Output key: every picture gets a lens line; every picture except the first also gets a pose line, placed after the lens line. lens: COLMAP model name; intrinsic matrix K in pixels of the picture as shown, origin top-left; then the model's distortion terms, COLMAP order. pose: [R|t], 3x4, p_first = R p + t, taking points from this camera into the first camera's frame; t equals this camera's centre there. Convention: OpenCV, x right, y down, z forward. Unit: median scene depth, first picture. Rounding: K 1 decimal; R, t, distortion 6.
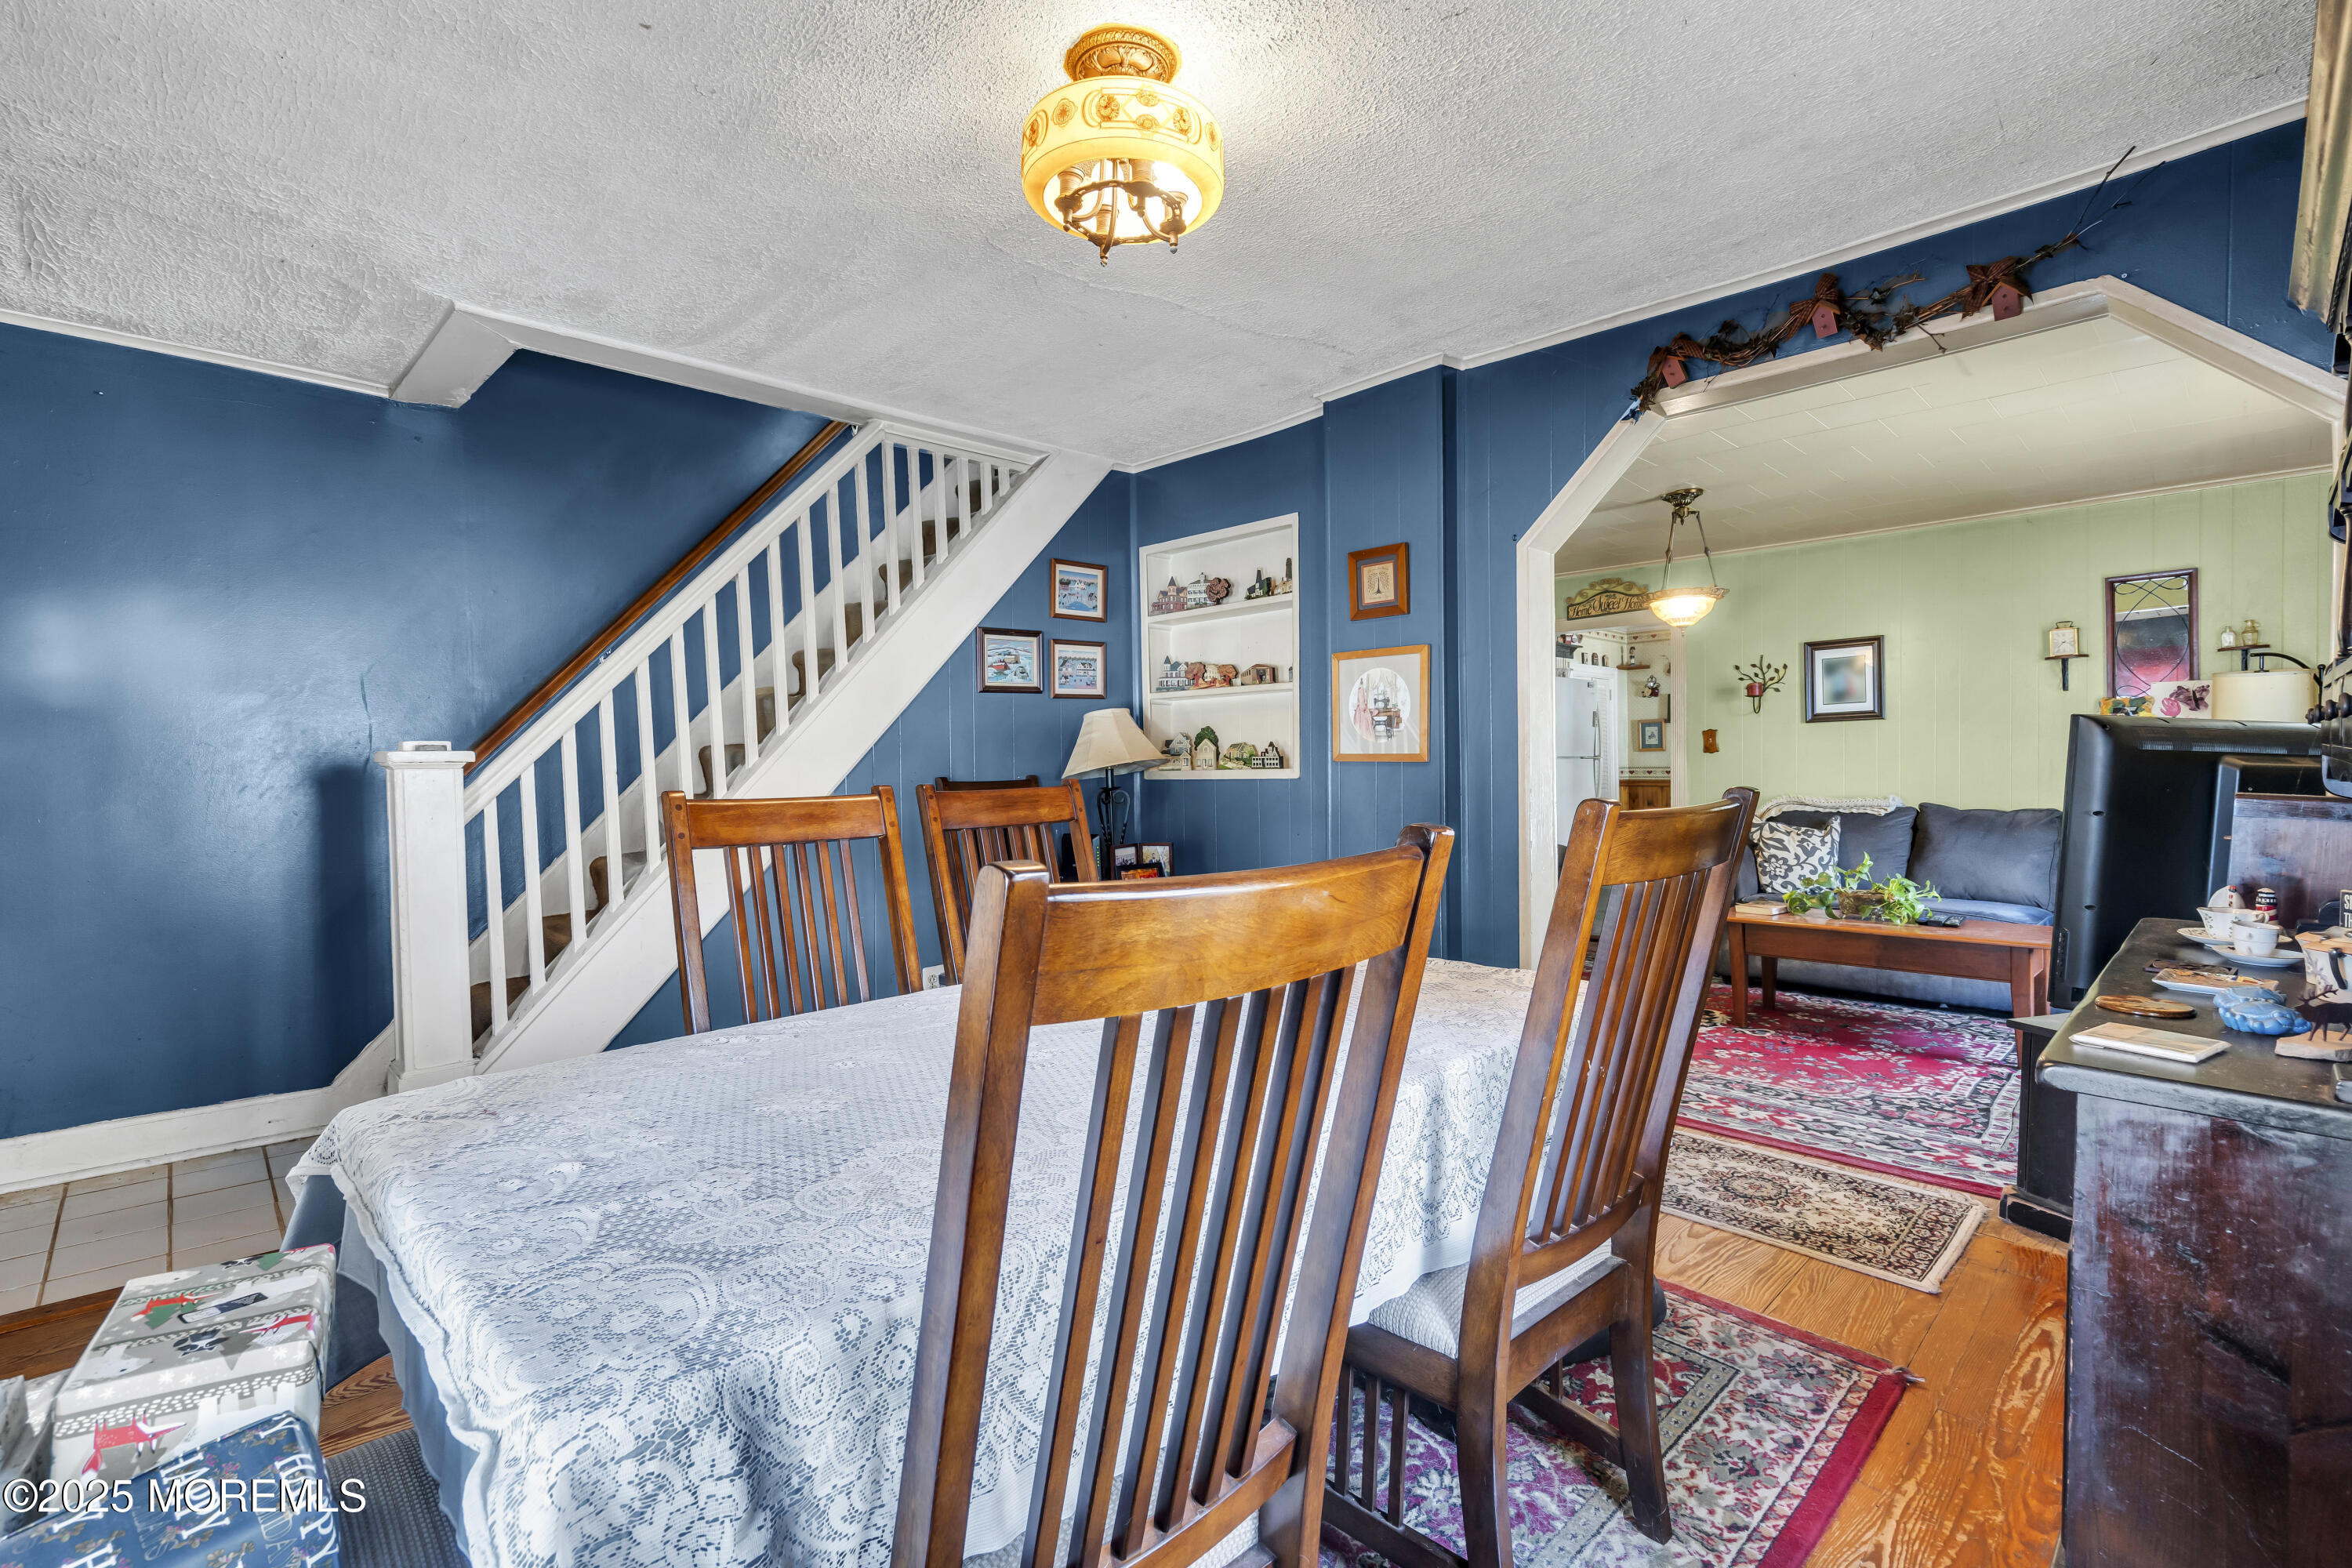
lens RADIAL K [[1035.3, 0, 1163.0], [0, 1035.3, 776.2], [0, 0, 1]] dist [-0.000816, -0.000005]
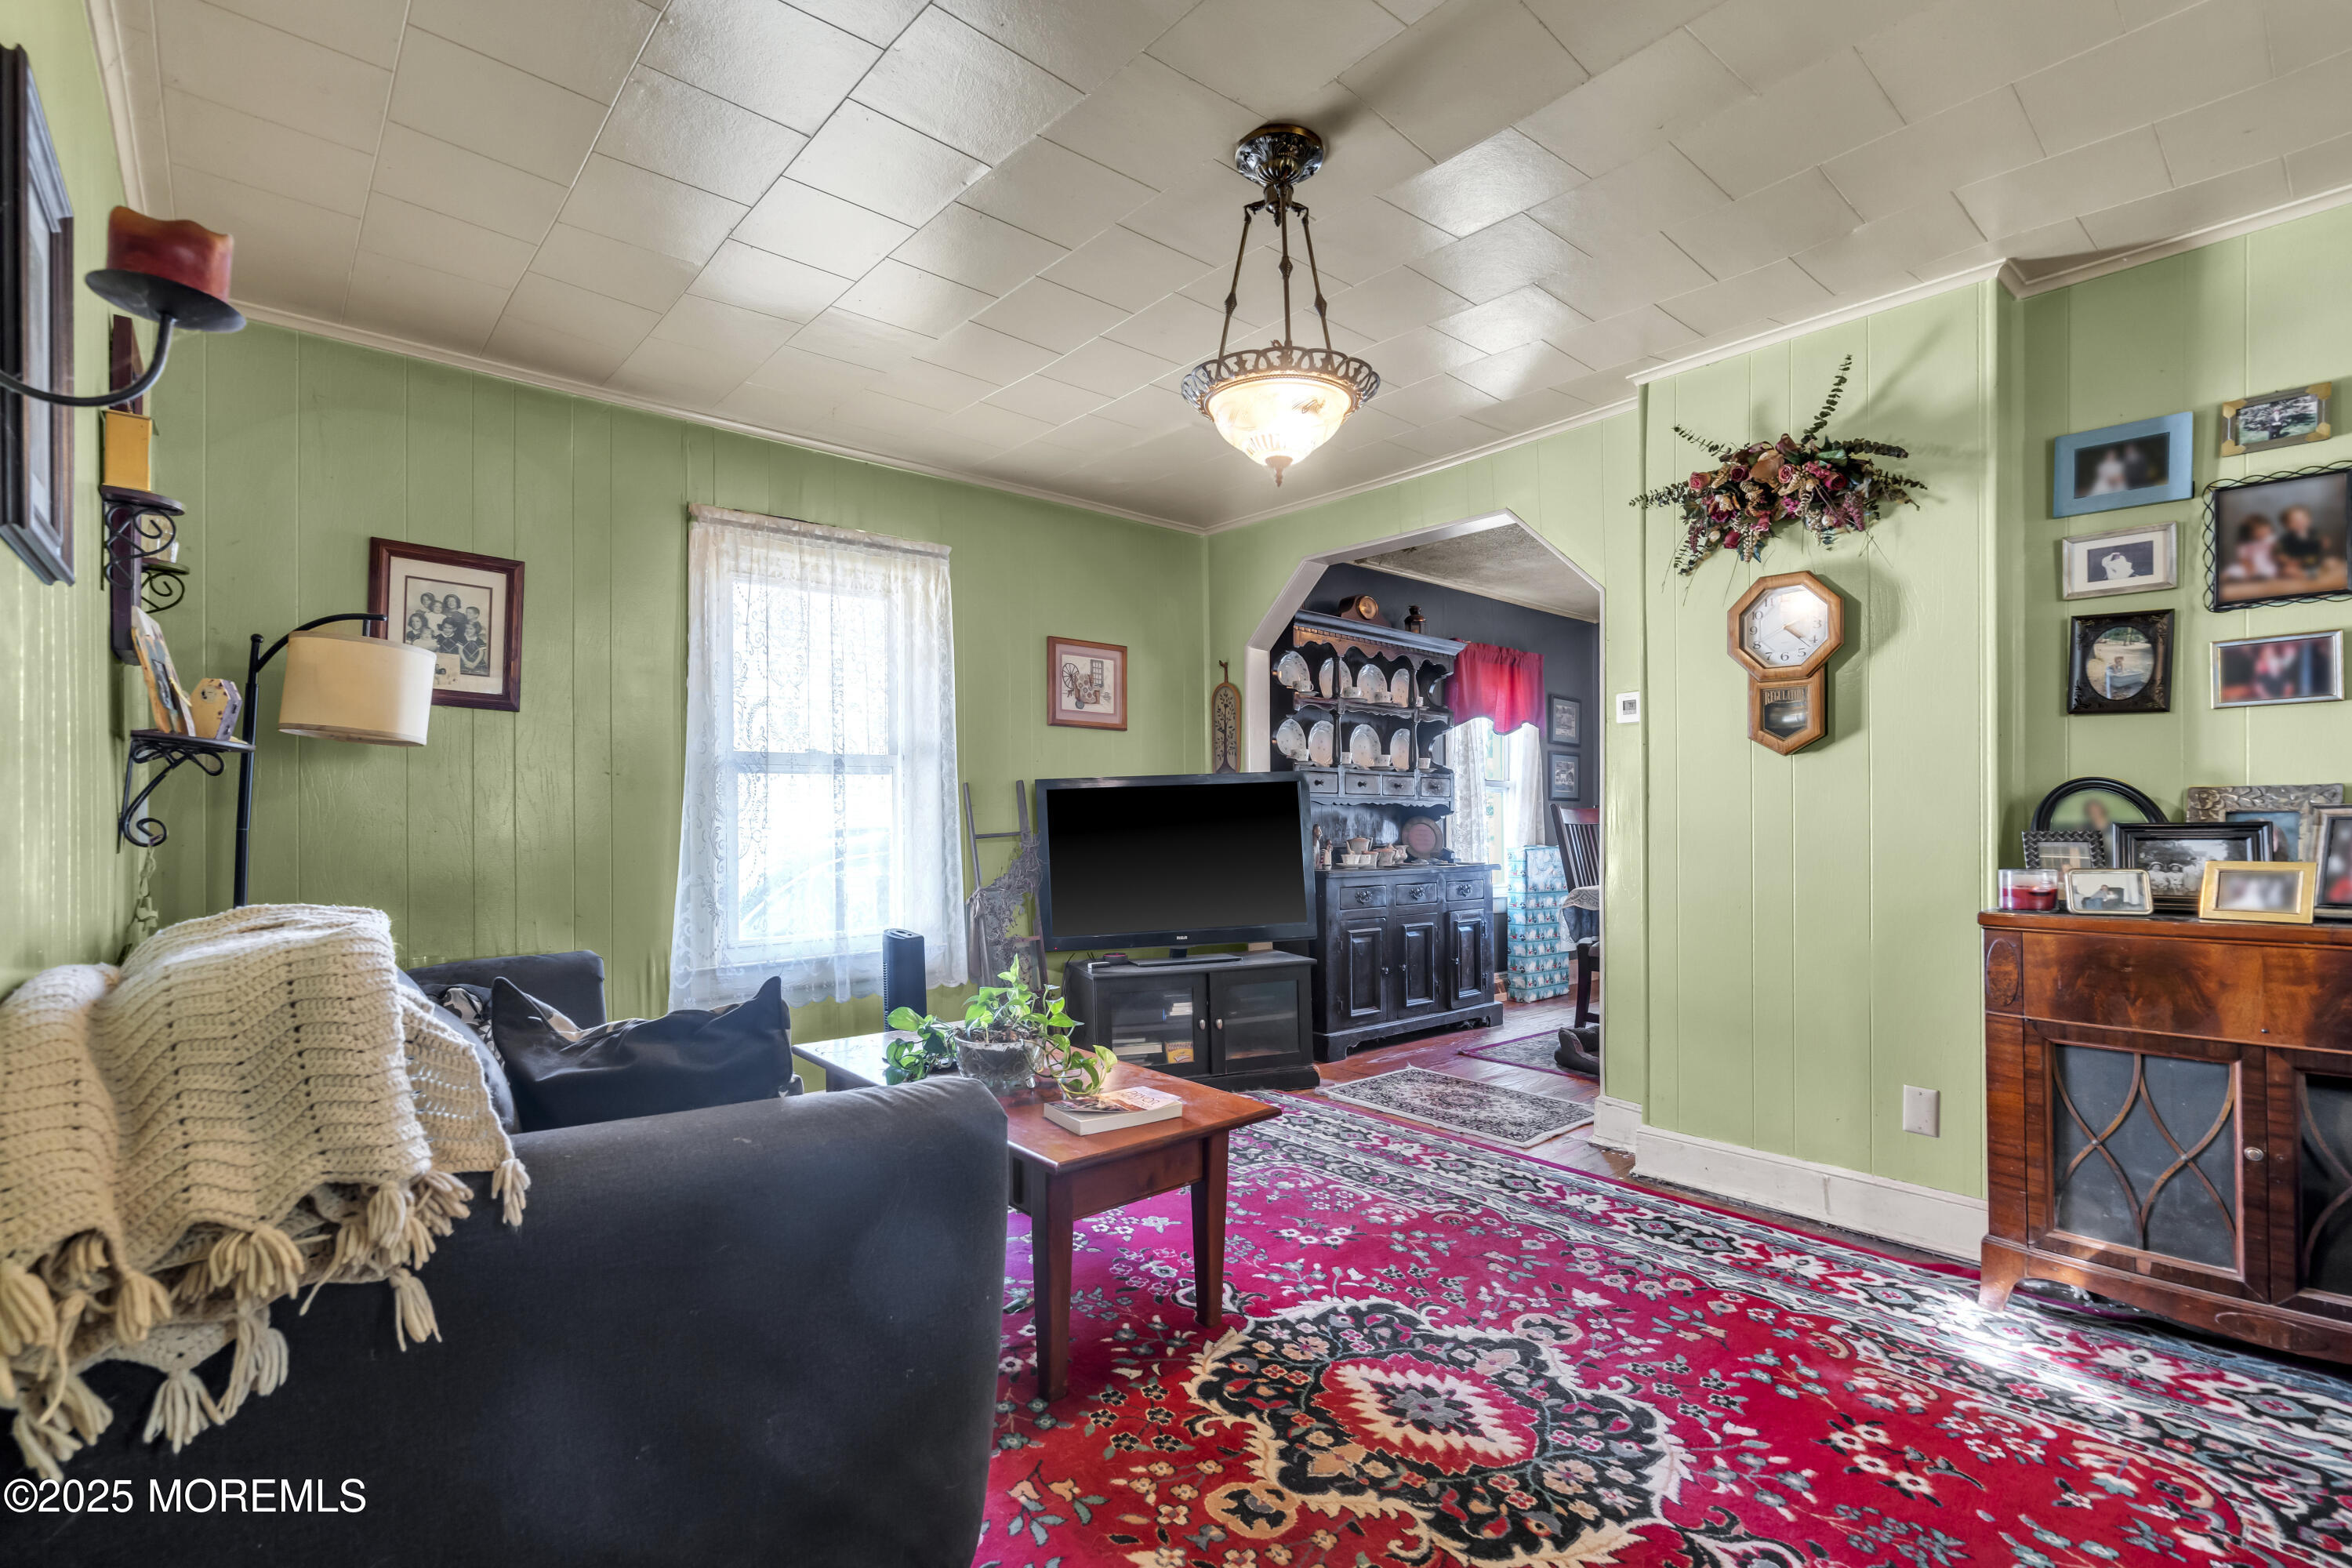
lens RADIAL K [[1074.8, 0, 1167.1], [0, 1074.8, 819.4], [0, 0, 1]] dist [-0.002509, 0.000378]
pose [[-0.999187, 0.013646, 0.037929, 0.479686], [0.014275, 0.999764, 0.016376, -0.005595], [-0.037696, 0.016904, -0.999146, 1.300619]]
